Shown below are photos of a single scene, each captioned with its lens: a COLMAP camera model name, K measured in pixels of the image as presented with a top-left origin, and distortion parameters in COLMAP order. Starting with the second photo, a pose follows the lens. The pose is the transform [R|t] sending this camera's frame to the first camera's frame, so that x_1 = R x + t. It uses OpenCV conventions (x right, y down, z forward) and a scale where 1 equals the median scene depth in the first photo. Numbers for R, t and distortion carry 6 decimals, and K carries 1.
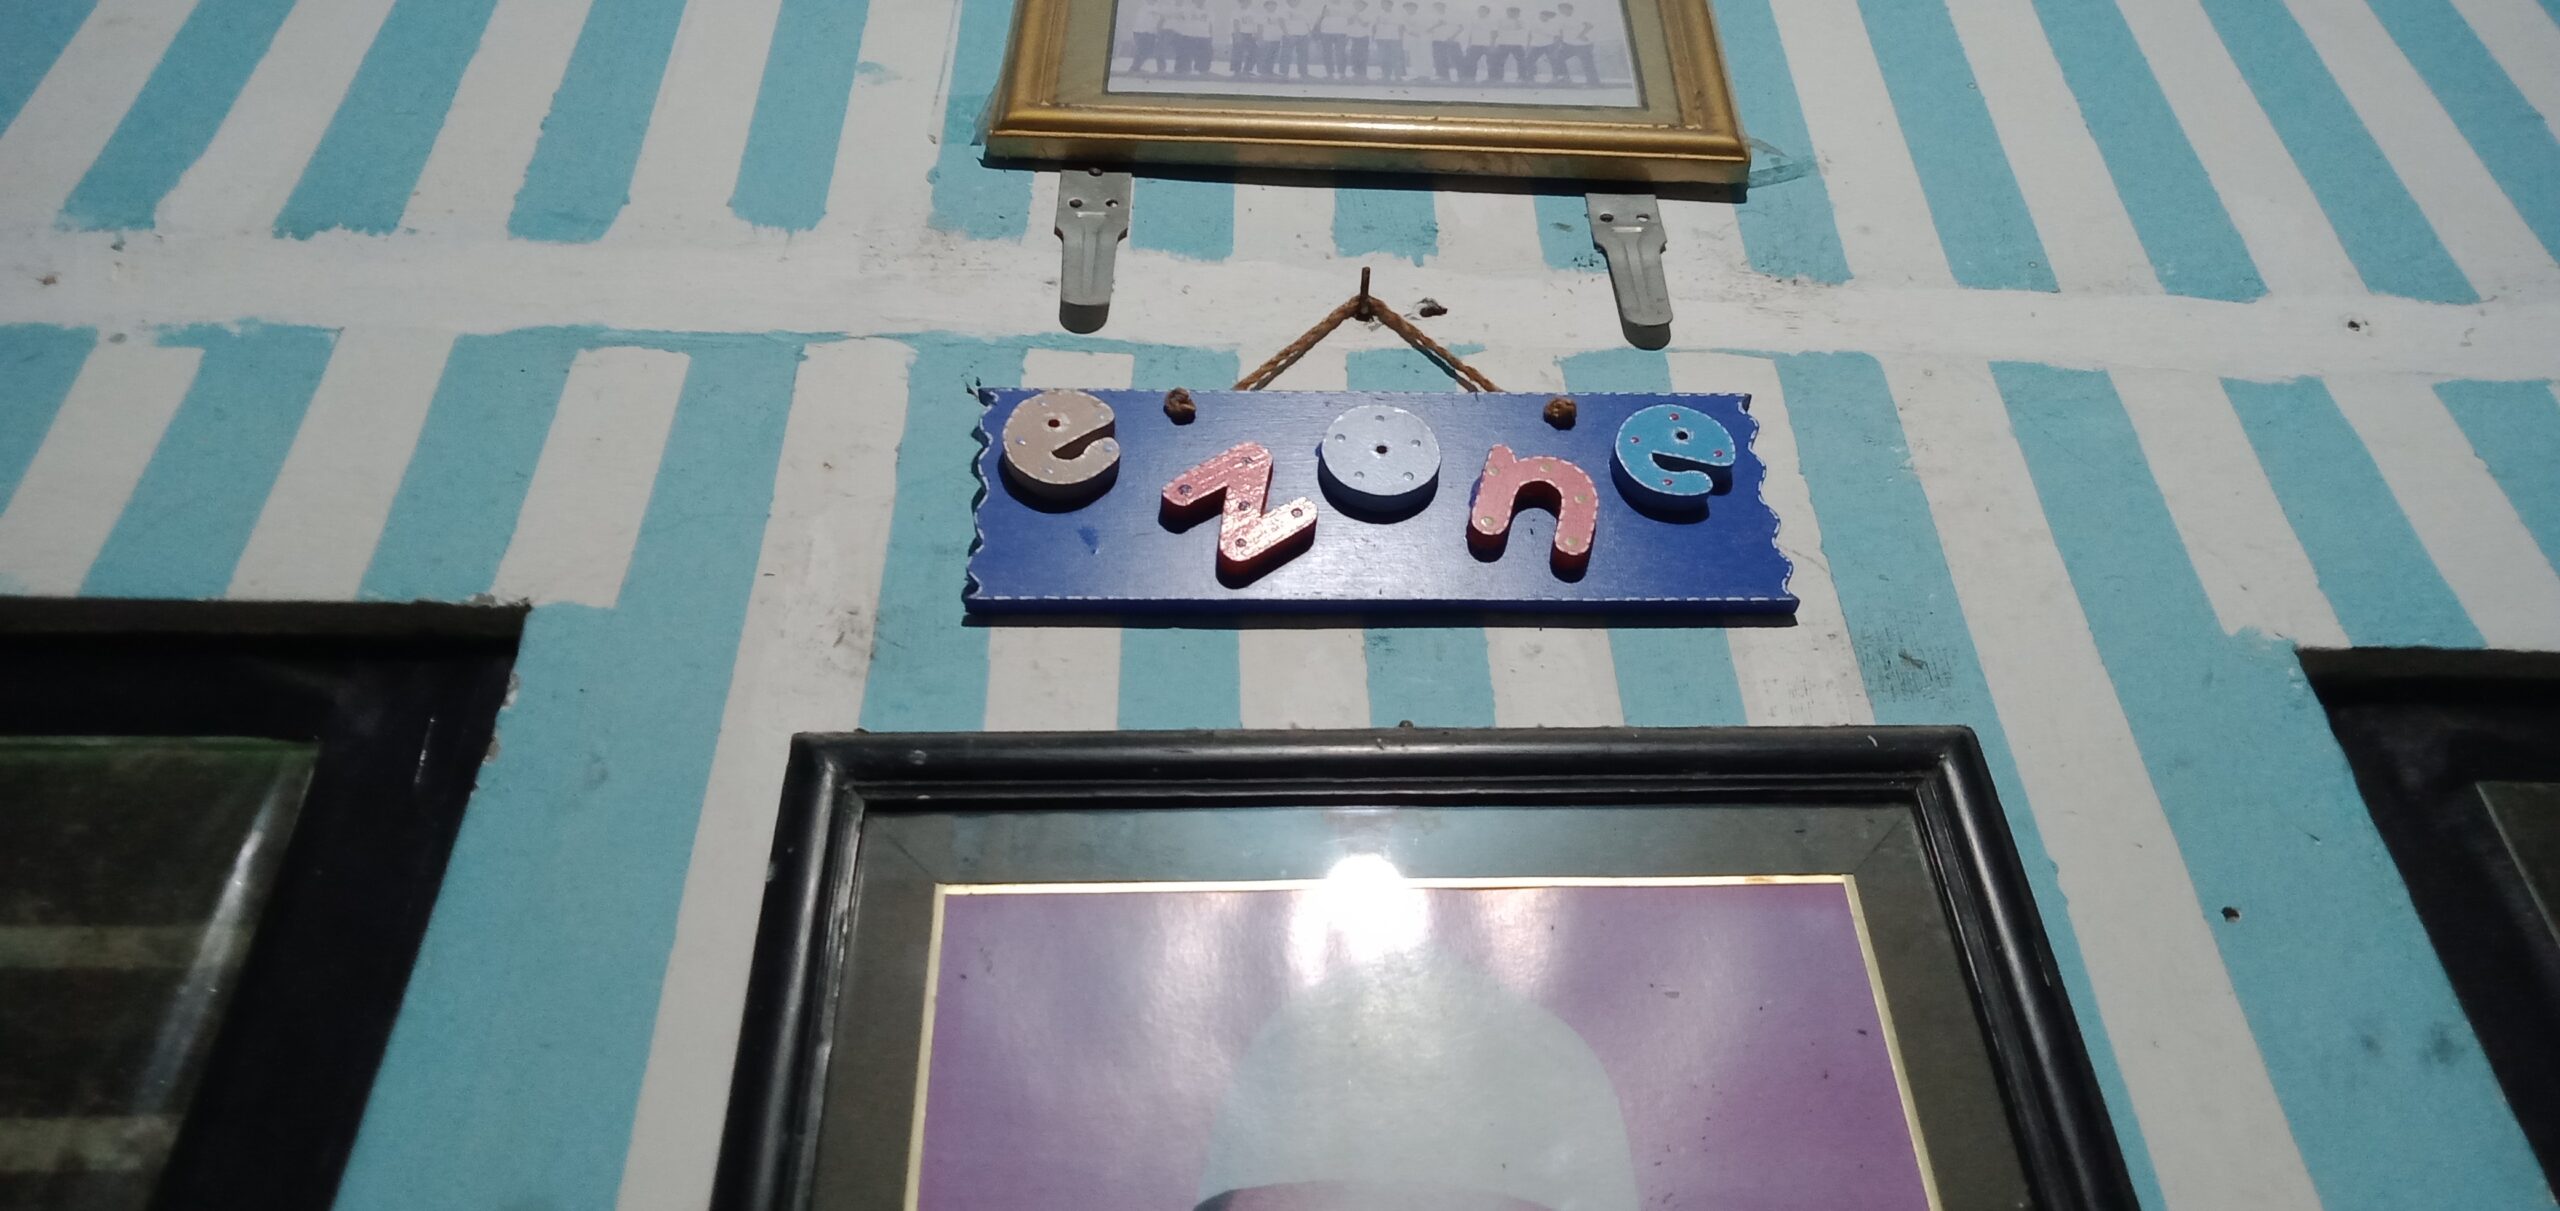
lens RADIAL K [[1019.4, 0, 1261.9], [0, 1019.4, 606.3], [0, 0, 1]] dist [0.009201, -0.000300]
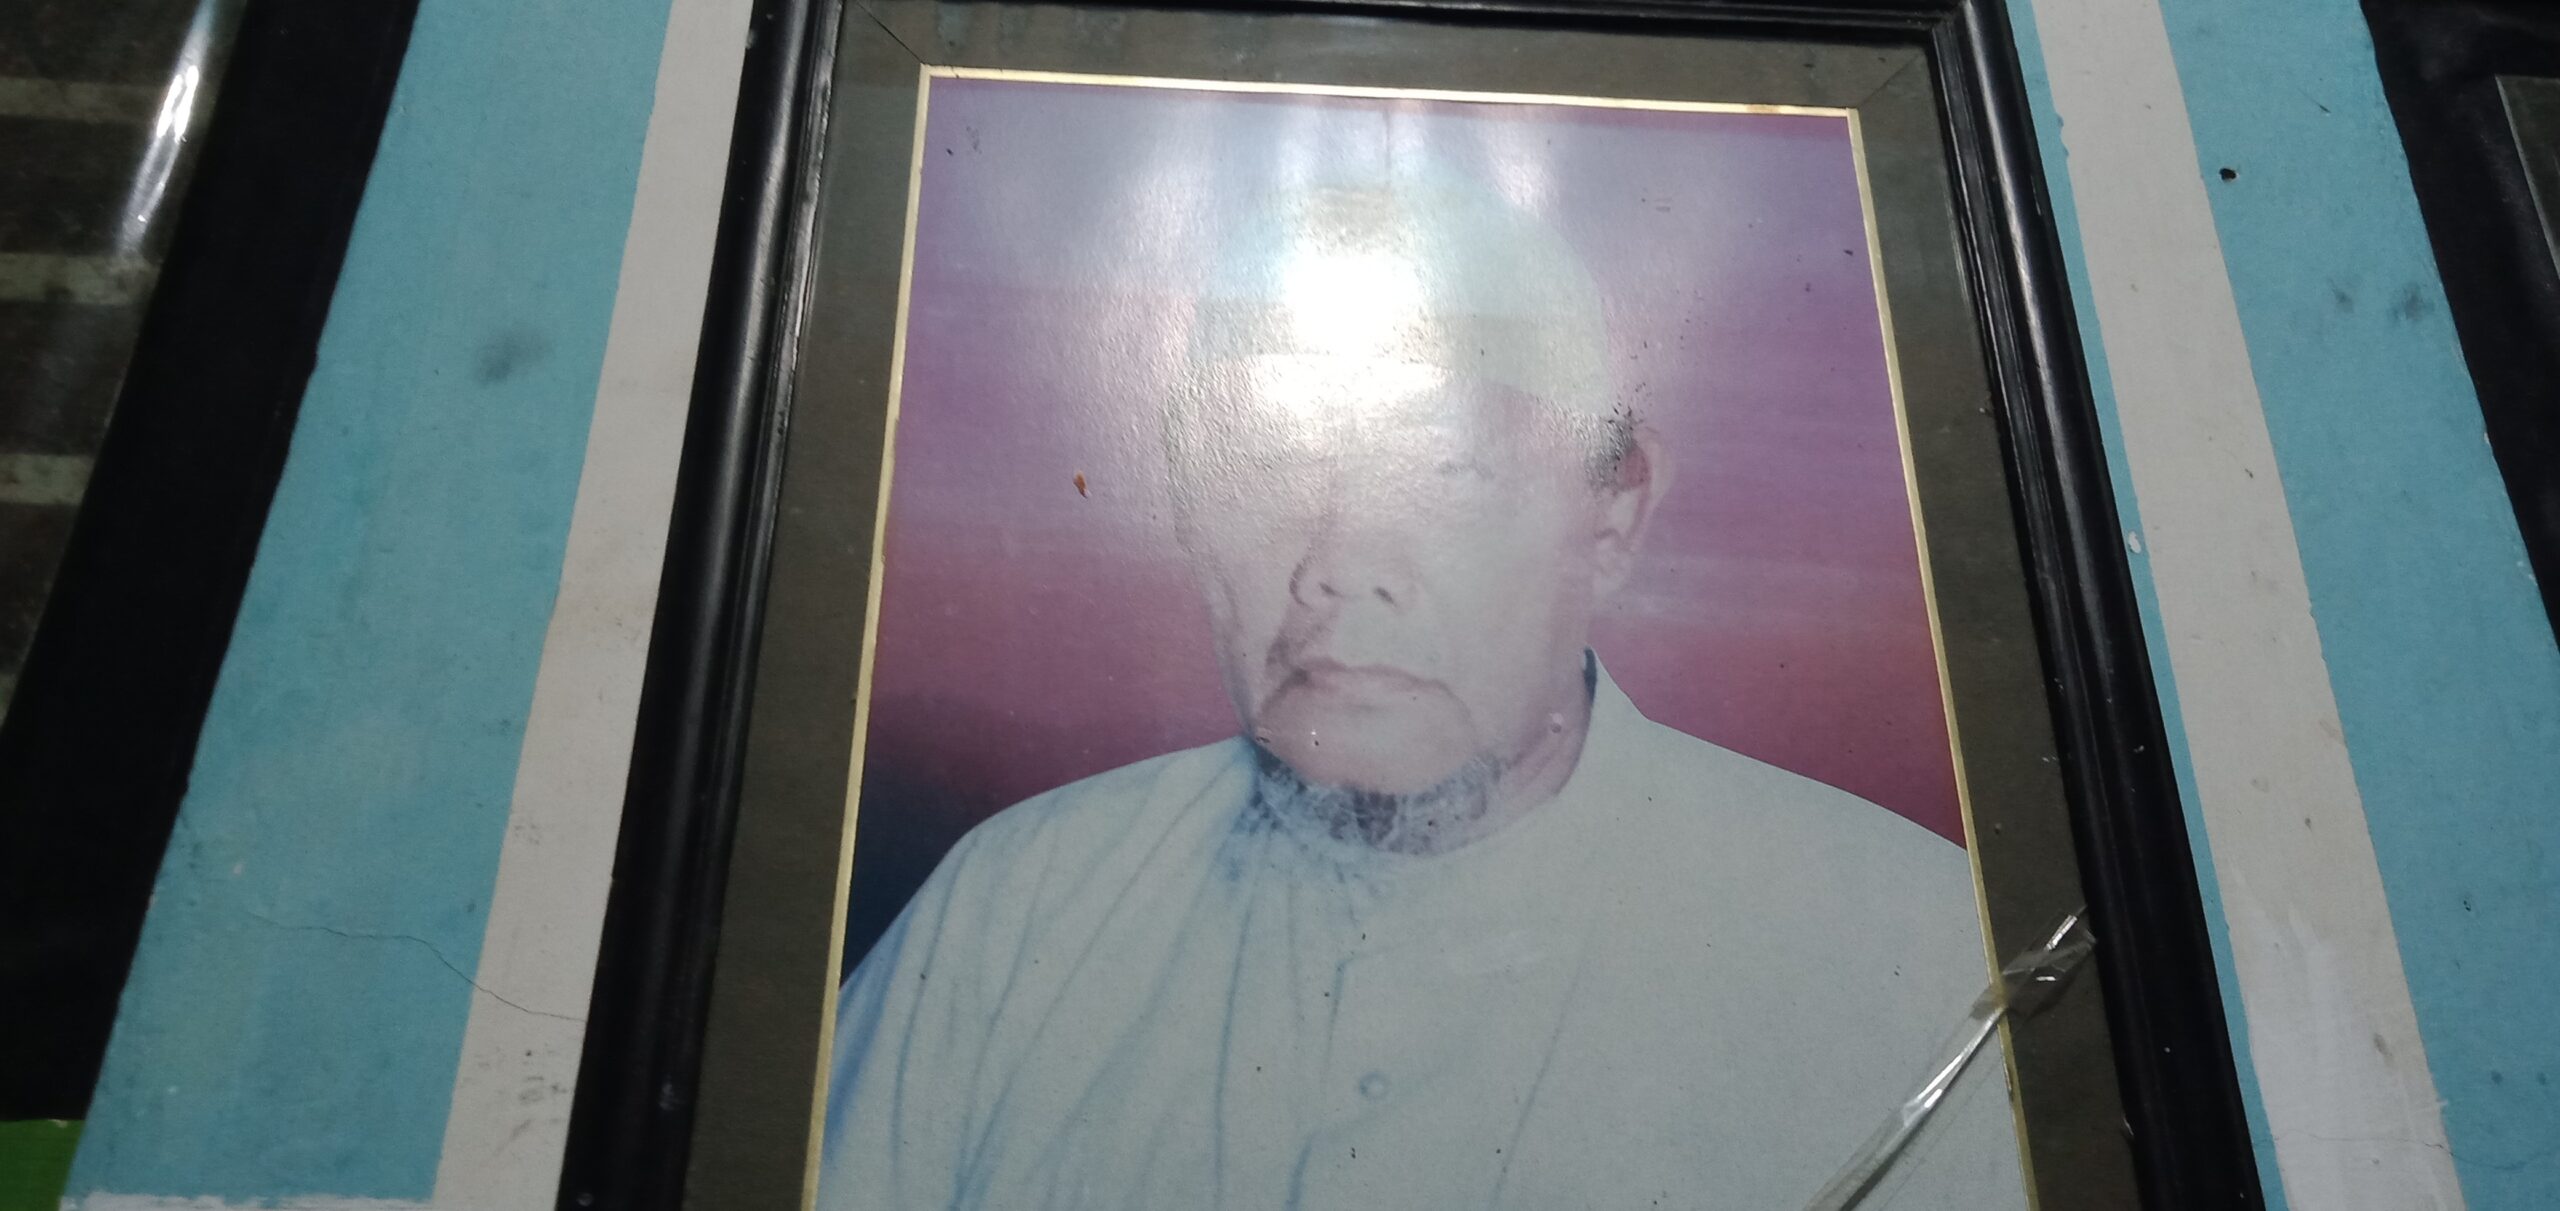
lens RADIAL K [[1307.4, 0, 1280.0], [0, 1307.4, 605.5], [0, 0, 1]] dist [0.000634, -0.000373]
pose [[0.999137, 0.036438, 0.019960, 0.015760], [-0.038443, 0.993019, 0.111511, 0.617573], [-0.015757, -0.112182, 0.993563, -0.293234]]
